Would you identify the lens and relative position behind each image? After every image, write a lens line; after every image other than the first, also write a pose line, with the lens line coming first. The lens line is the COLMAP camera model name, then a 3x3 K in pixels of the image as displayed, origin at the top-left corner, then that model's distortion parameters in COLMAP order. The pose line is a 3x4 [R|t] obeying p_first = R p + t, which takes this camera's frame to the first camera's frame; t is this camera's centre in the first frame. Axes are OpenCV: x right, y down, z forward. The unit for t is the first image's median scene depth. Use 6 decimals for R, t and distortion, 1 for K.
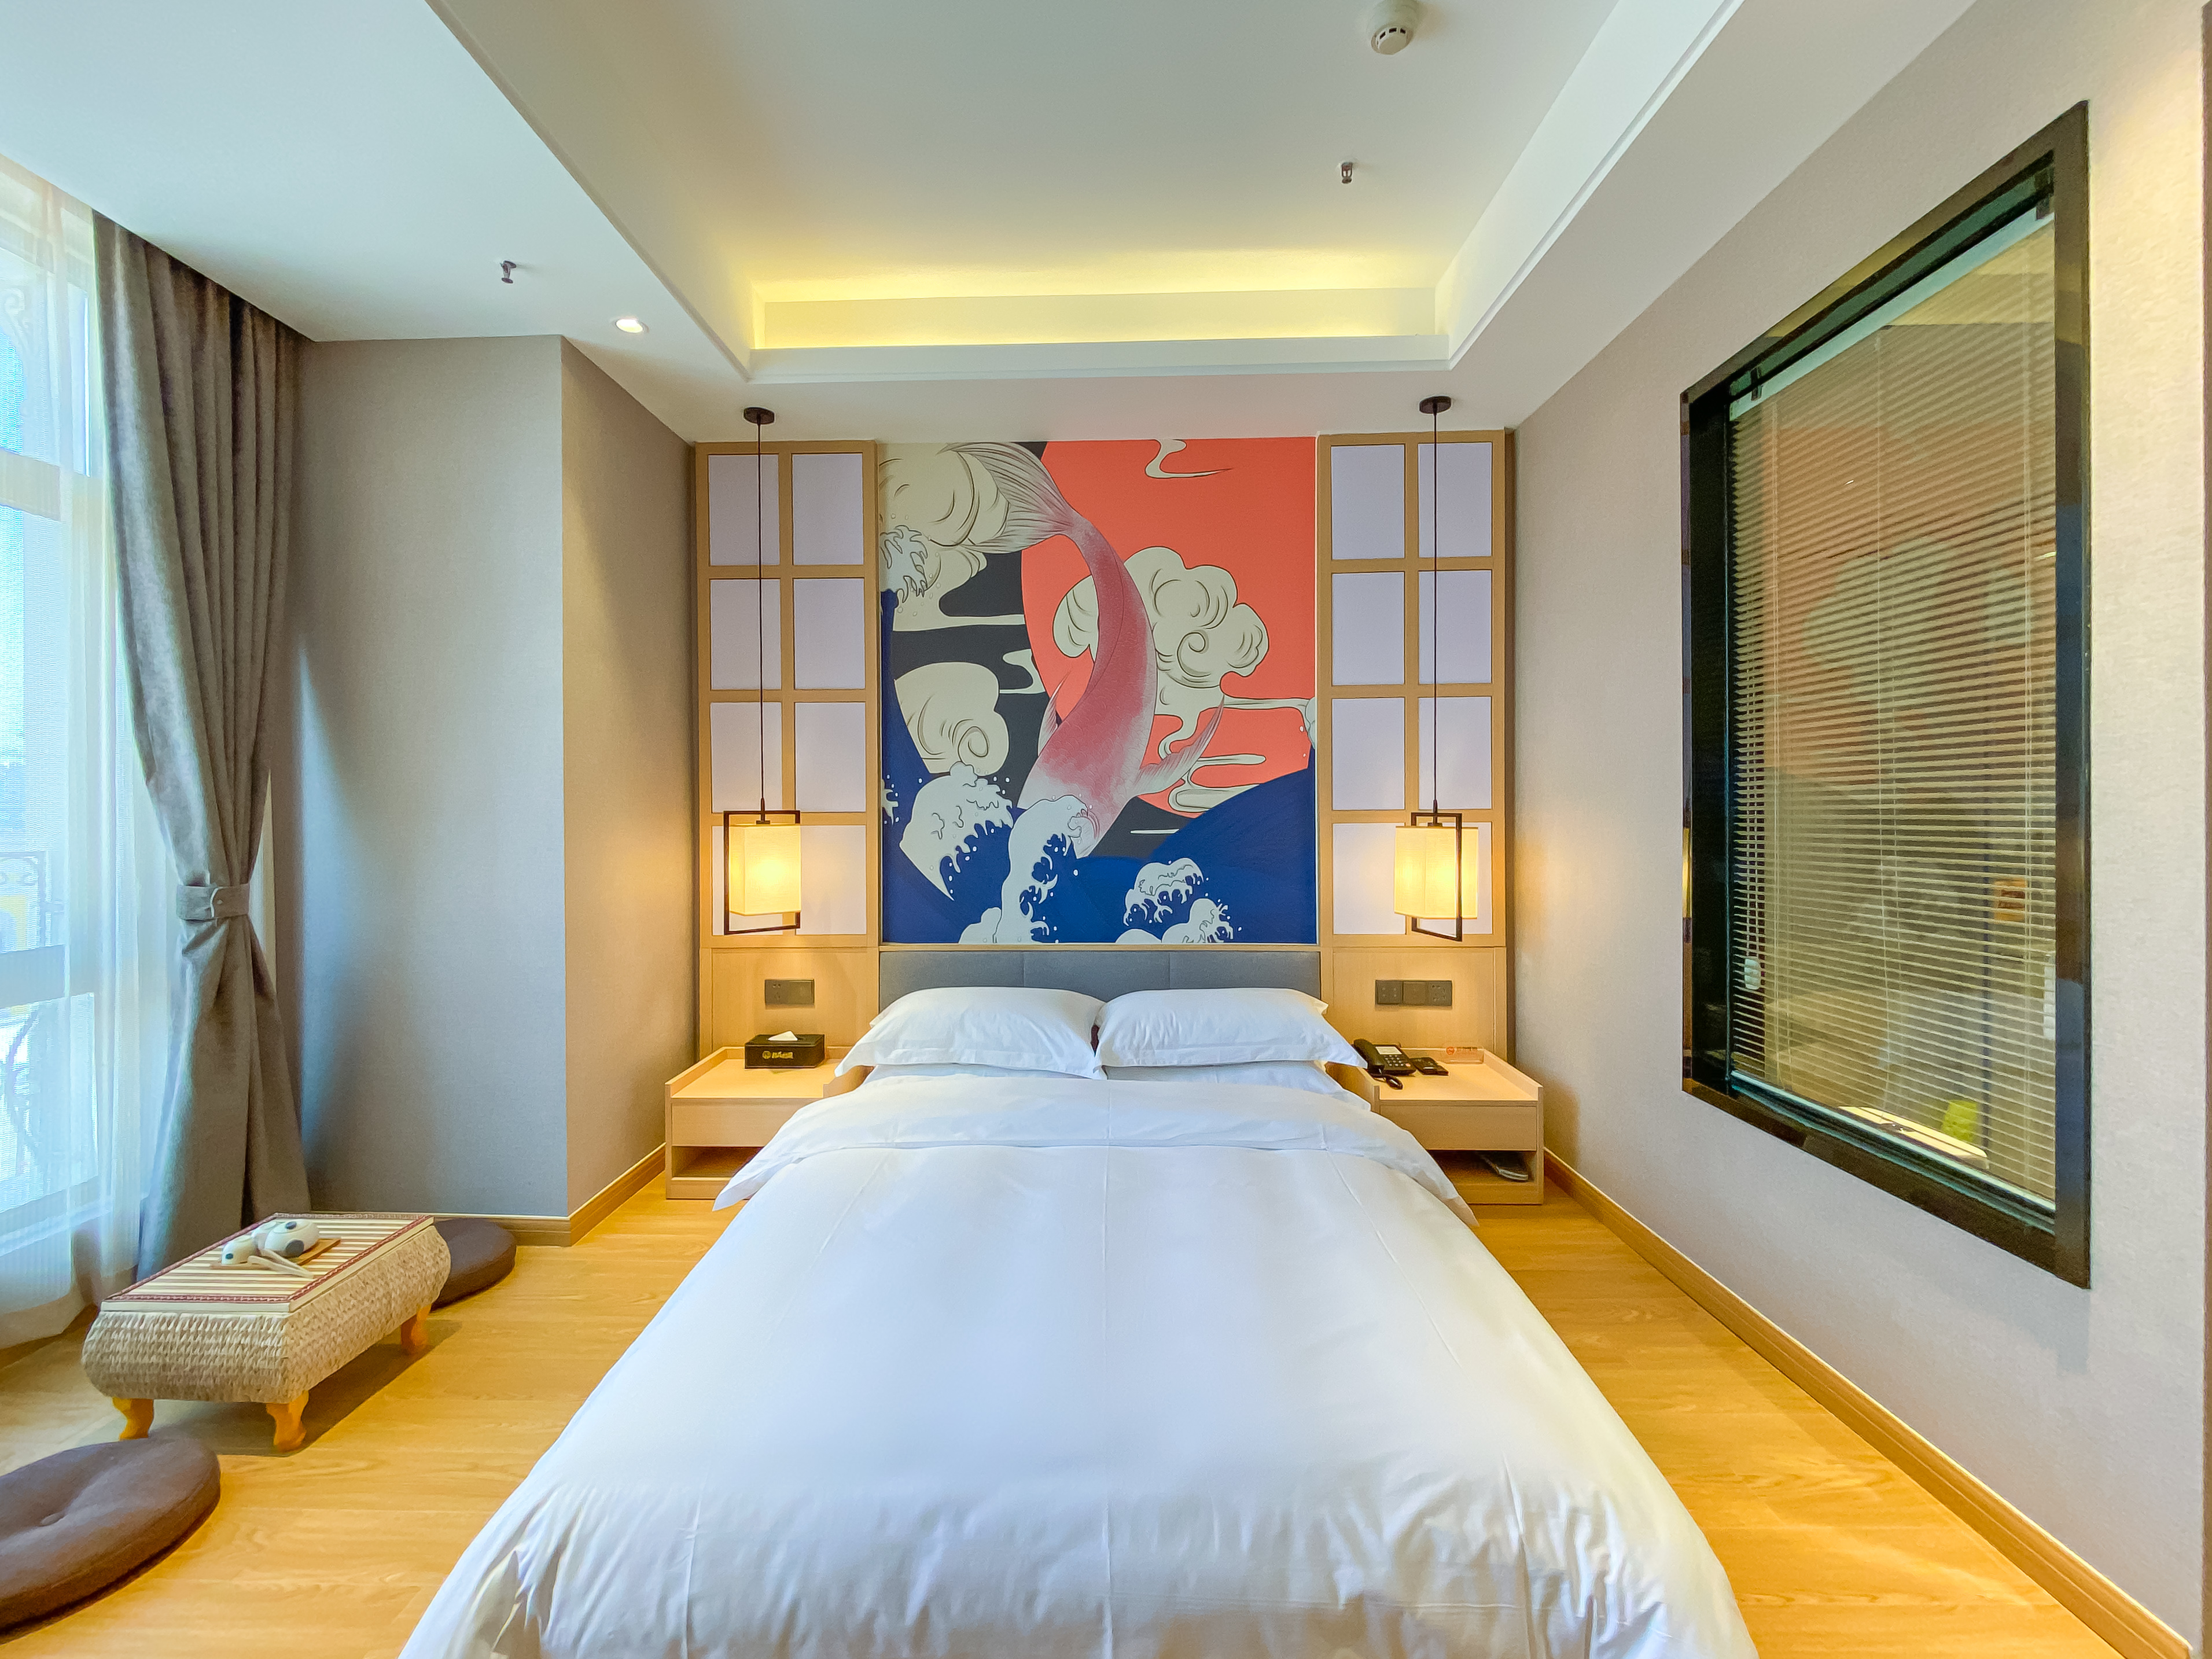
lens RADIAL K [[939.1, 0, 1092.1], [0, 939.1, 824.0], [0, 0, 1]] dist [0.012417, -0.005711]
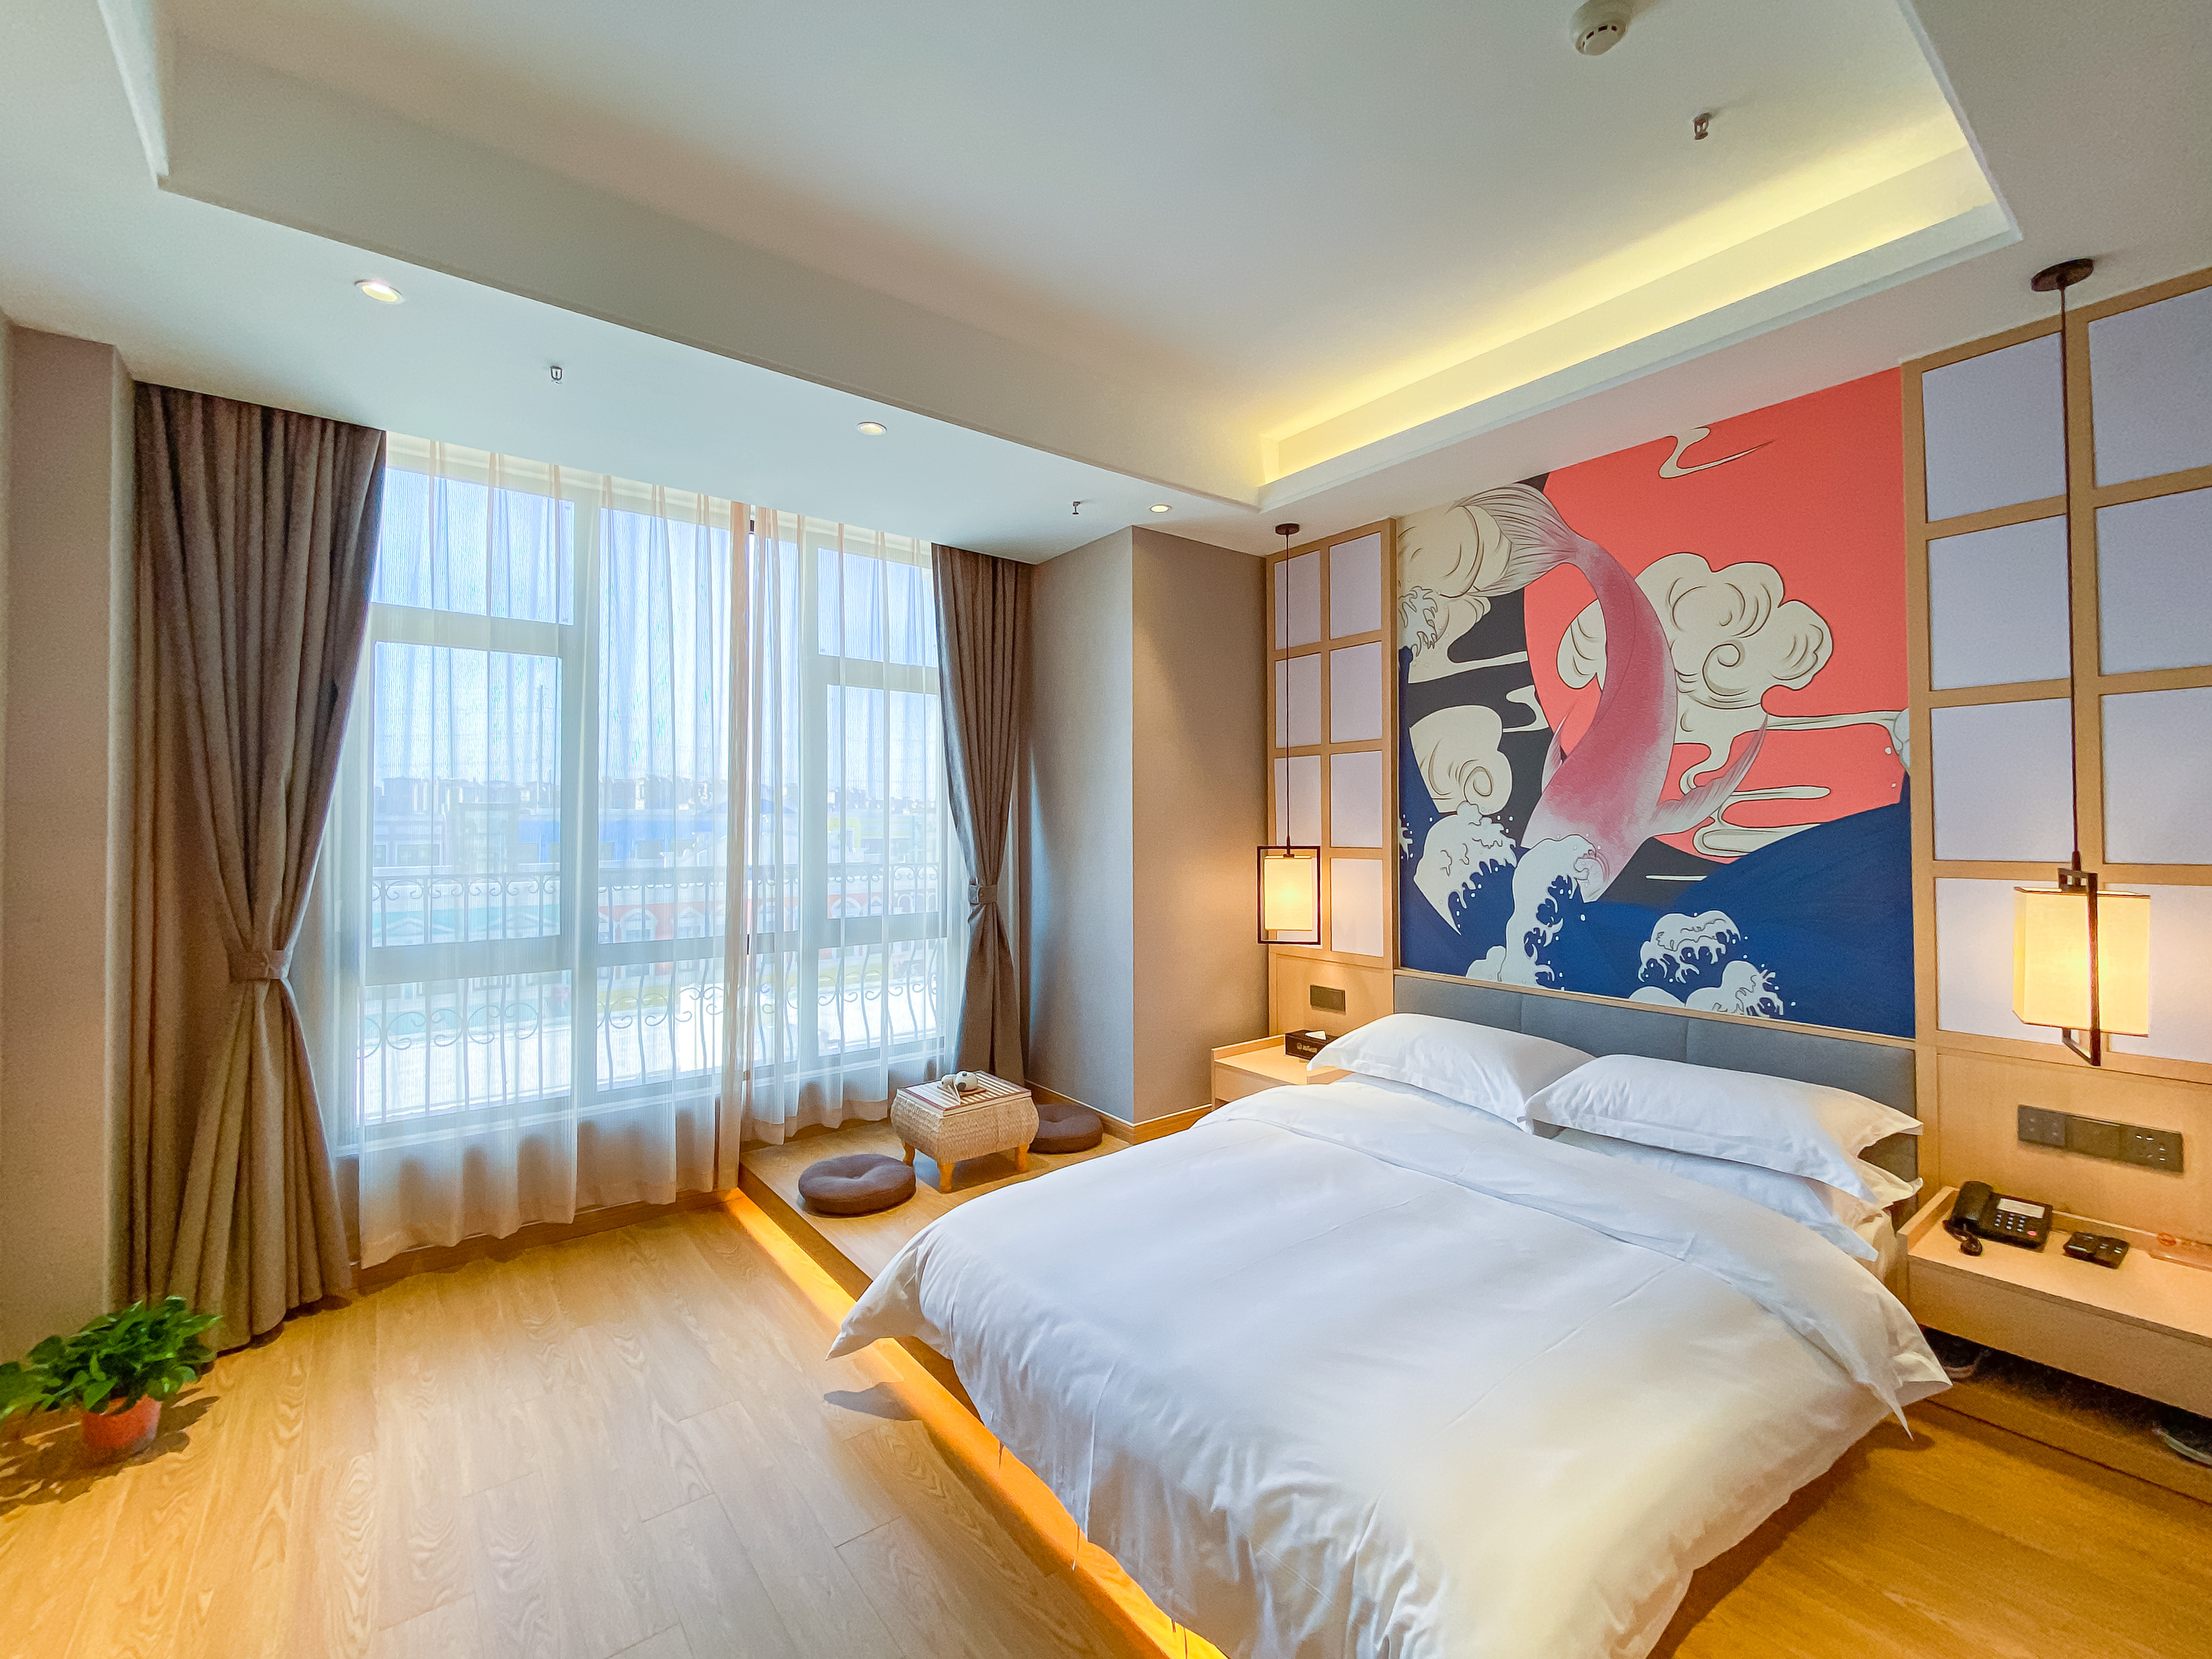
lens RADIAL K [[939.0, 0, 1091.6], [0, 939.0, 821.0], [0, 0, 1]] dist [0.012417, -0.005711]
pose [[0.628231, -0.000673, -0.778026, 0.431957], [-0.013689, 0.999835, -0.011918, -0.028013], [0.777906, 0.018137, 0.628119, 0.025325]]
